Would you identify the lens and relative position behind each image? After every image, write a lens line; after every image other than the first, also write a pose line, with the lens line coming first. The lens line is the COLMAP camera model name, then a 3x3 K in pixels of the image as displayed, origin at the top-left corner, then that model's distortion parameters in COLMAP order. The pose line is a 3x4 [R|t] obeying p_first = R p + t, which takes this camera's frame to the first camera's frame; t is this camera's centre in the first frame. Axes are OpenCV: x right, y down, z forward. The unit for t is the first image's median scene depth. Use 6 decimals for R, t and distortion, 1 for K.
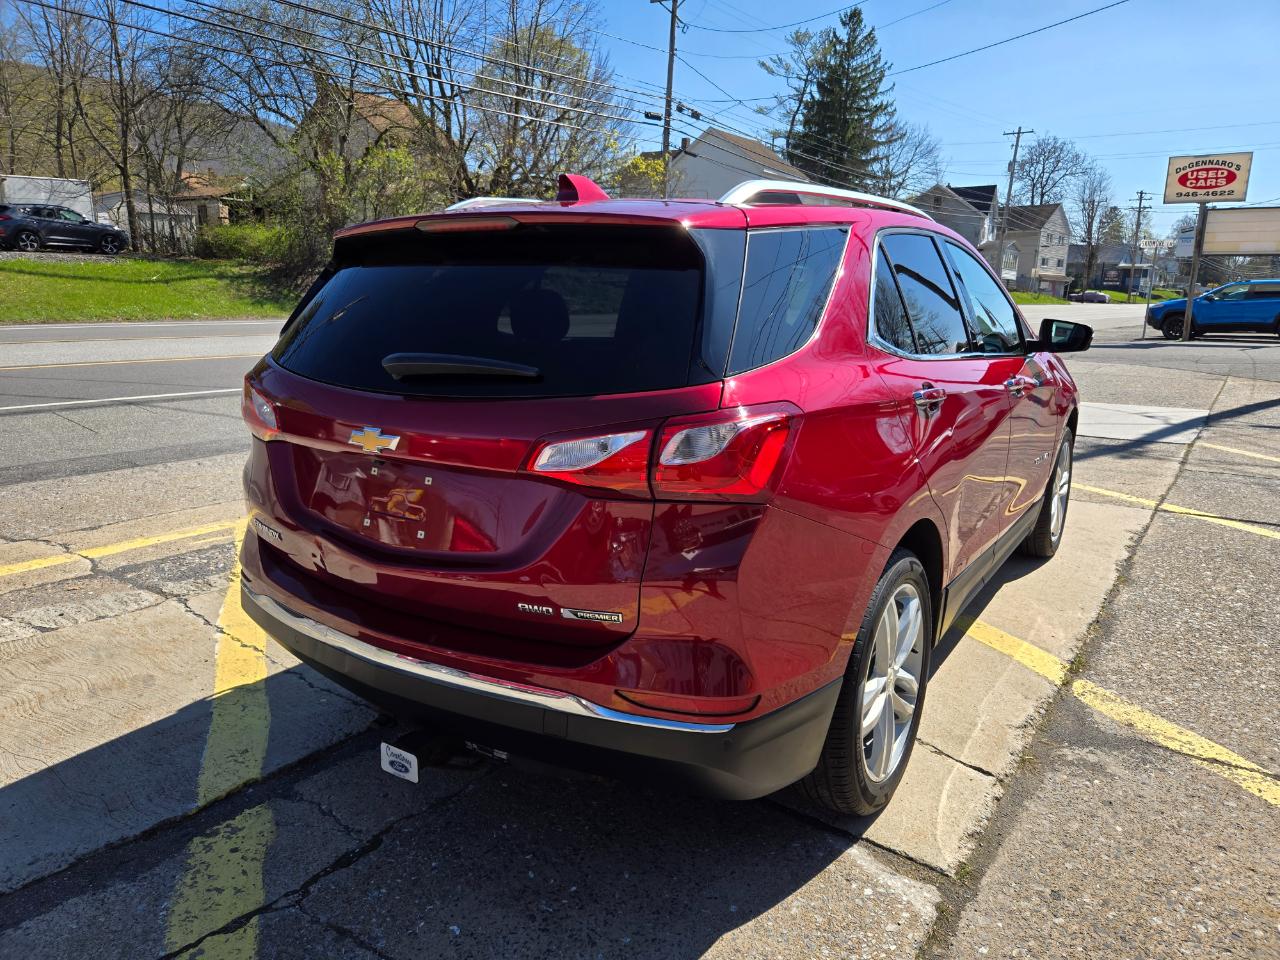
lens RADIAL K [[859.5, 0, 655.9], [0, 859.5, 466.3], [0, 0, 1]] dist [0.065666, -0.047033]
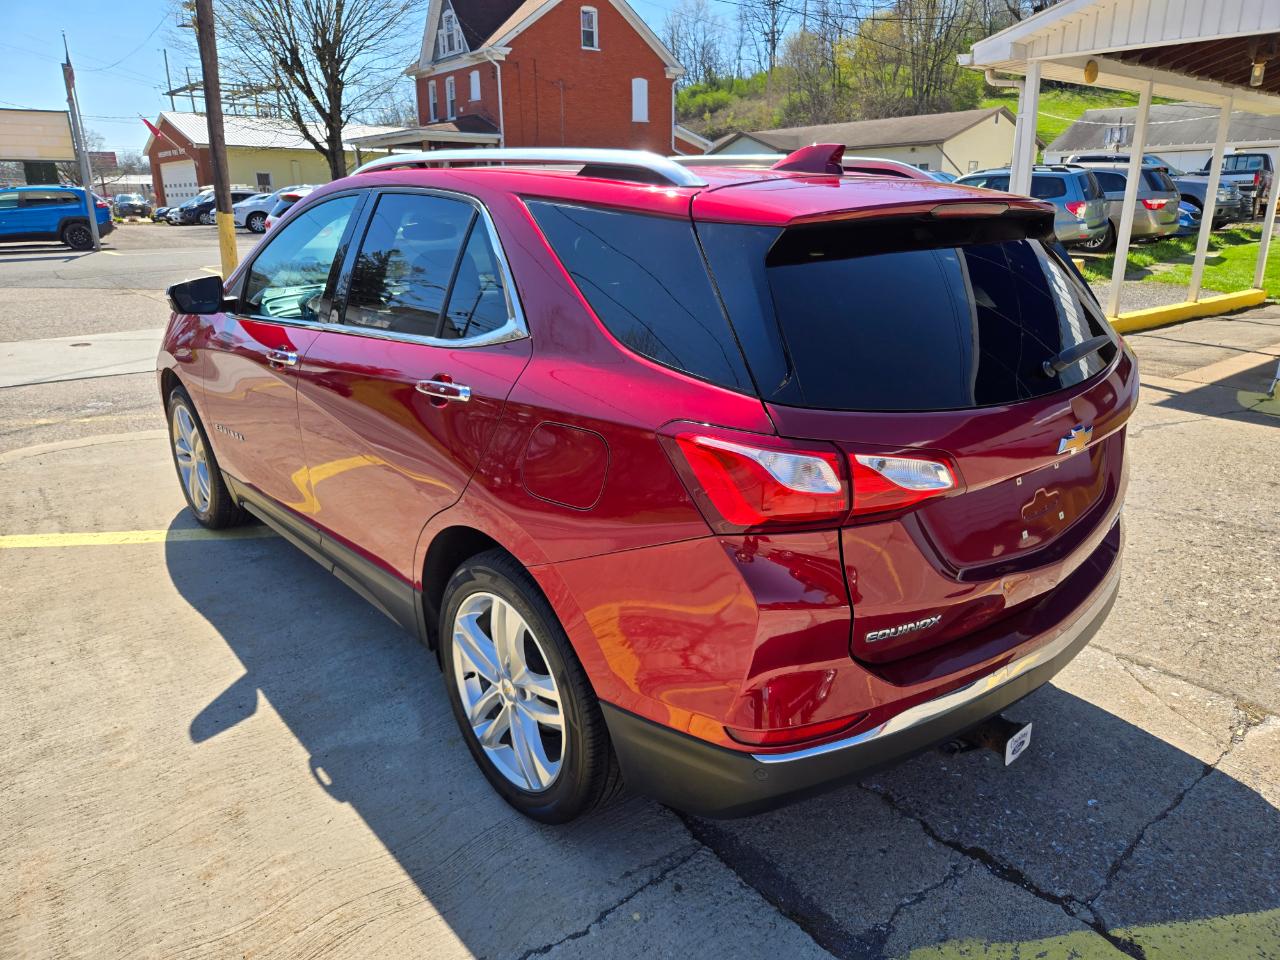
lens RADIAL K [[859.5, 0, 641.0], [0, 859.5, 468.2], [0, 0, 1]] dist [0.065666, -0.047033]
pose [[0.274166, -0.299342, 0.913908, -0.109292], [0.199120, 0.947398, 0.250577, -0.027299], [-0.940842, 0.113278, 0.319350, 0.090971]]
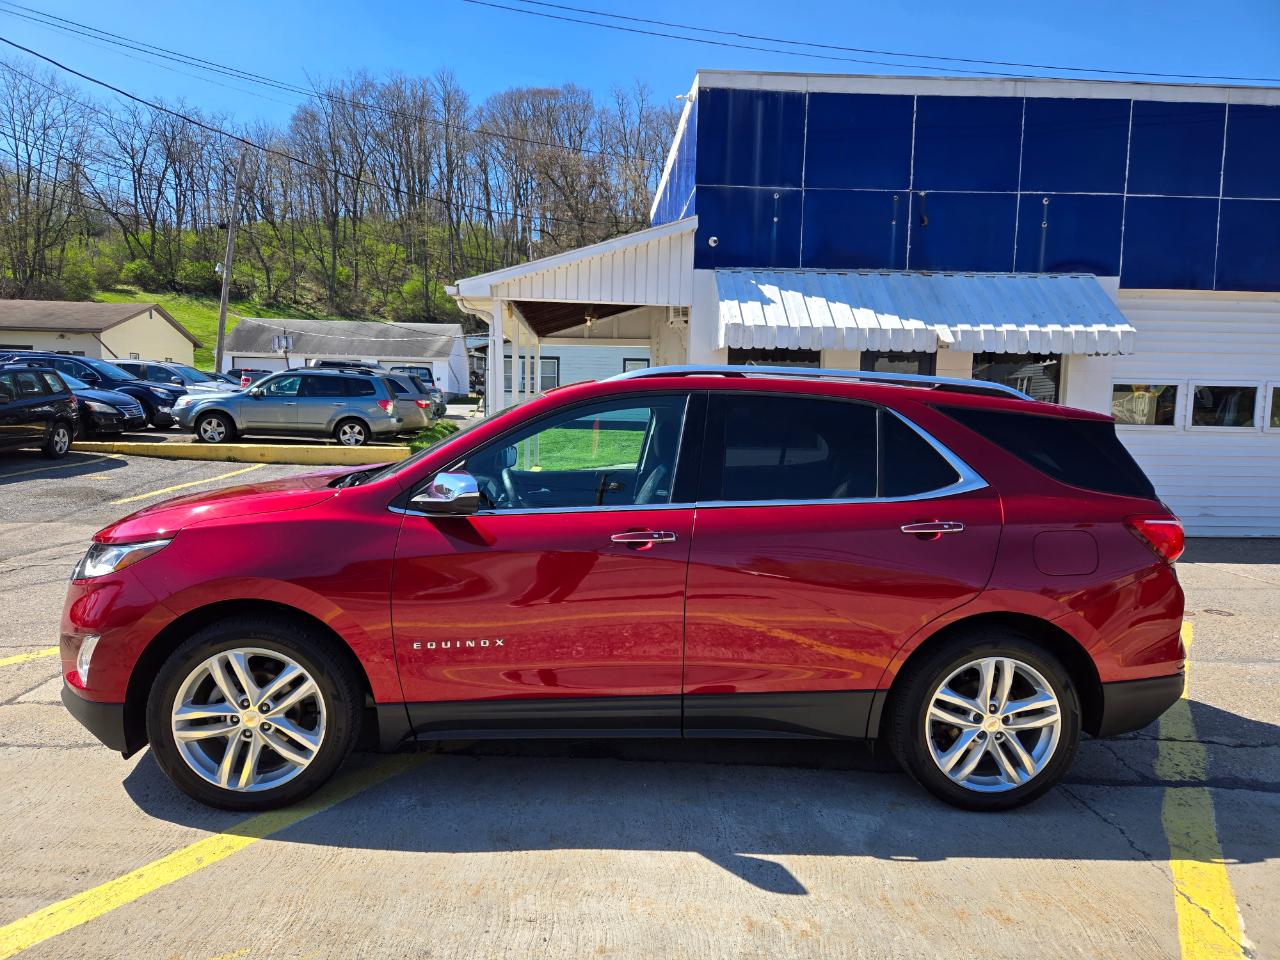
lens RADIAL K [[859.5, 0, 623.3], [0, 859.5, 480.3], [0, 0, 1]] dist [0.065666, -0.047033]
pose [[-0.596138, -0.102728, 0.796283, -0.106774], [0.123361, 0.968285, 0.217271, -0.059195], [-0.793349, 0.227754, -0.564558, 0.252459]]
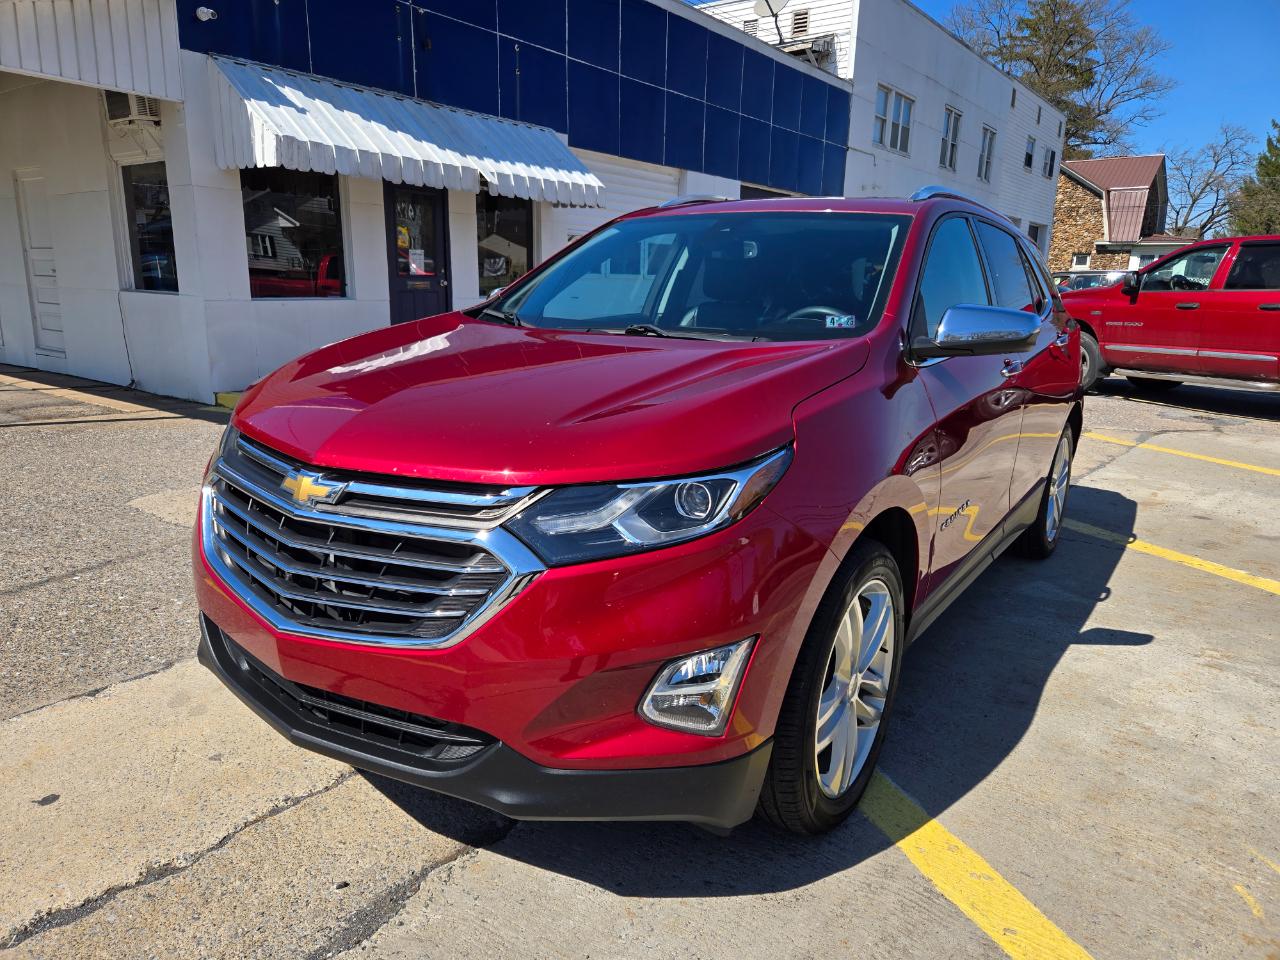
lens RADIAL K [[859.5, 0, 631.3], [0, 859.5, 474.4], [0, 0, 1]] dist [0.065666, -0.047033]
pose [[-0.998614, -0.048032, 0.021529, 0.047901], [-0.035069, 0.912143, 0.408368, -0.058280], [-0.039252, 0.407047, -0.912563, 0.304459]]
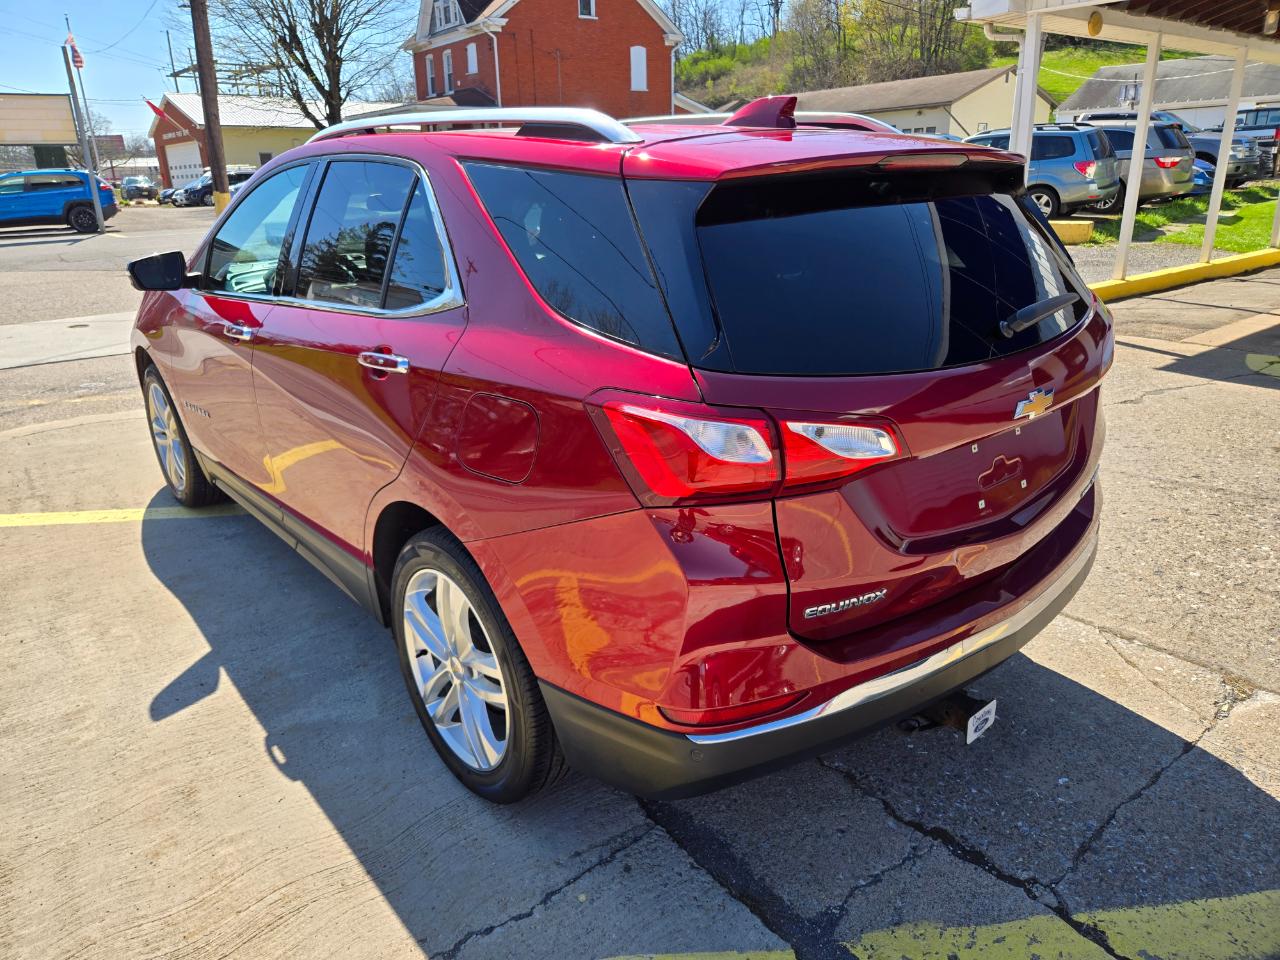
lens RADIAL K [[859.5, 0, 619.0], [0, 859.5, 463.4], [0, 0, 1]] dist [0.065666, -0.047033]
pose [[0.300068, -0.324570, 0.897002, -0.105004], [0.218584, 0.938710, 0.266540, -0.025050], [-0.928537, 0.116090, 0.352623, 0.086262]]
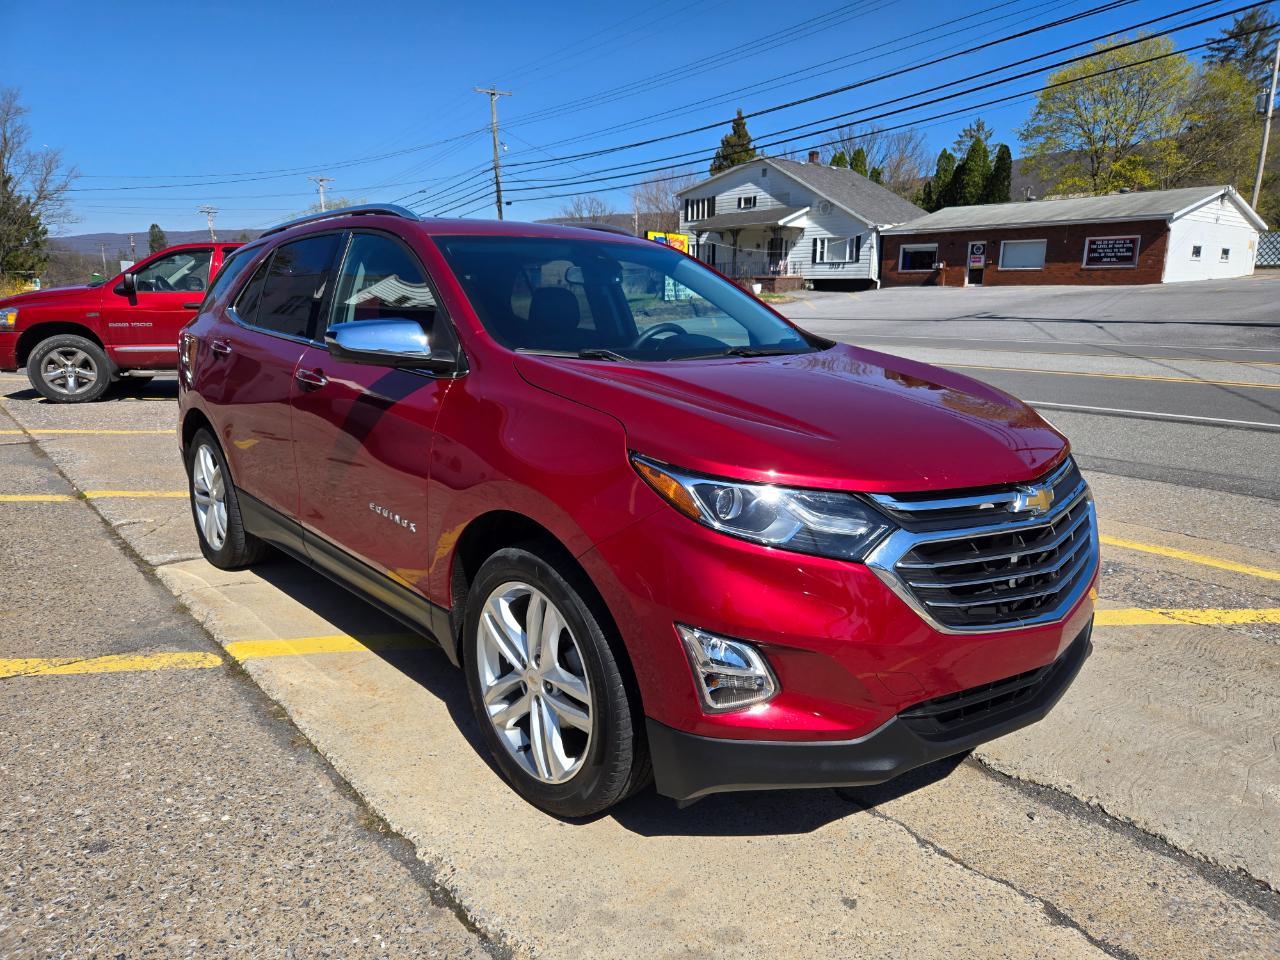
lens RADIAL K [[859.5, 0, 641.0], [0, 859.5, 479.9], [0, 0, 1]] dist [0.065666, -0.047033]
pose [[-0.268324, 0.182743, -0.945837, 0.171208], [-0.203806, 0.948849, 0.241142, -0.040560], [0.941523, 0.257471, -0.217355, 0.218343]]
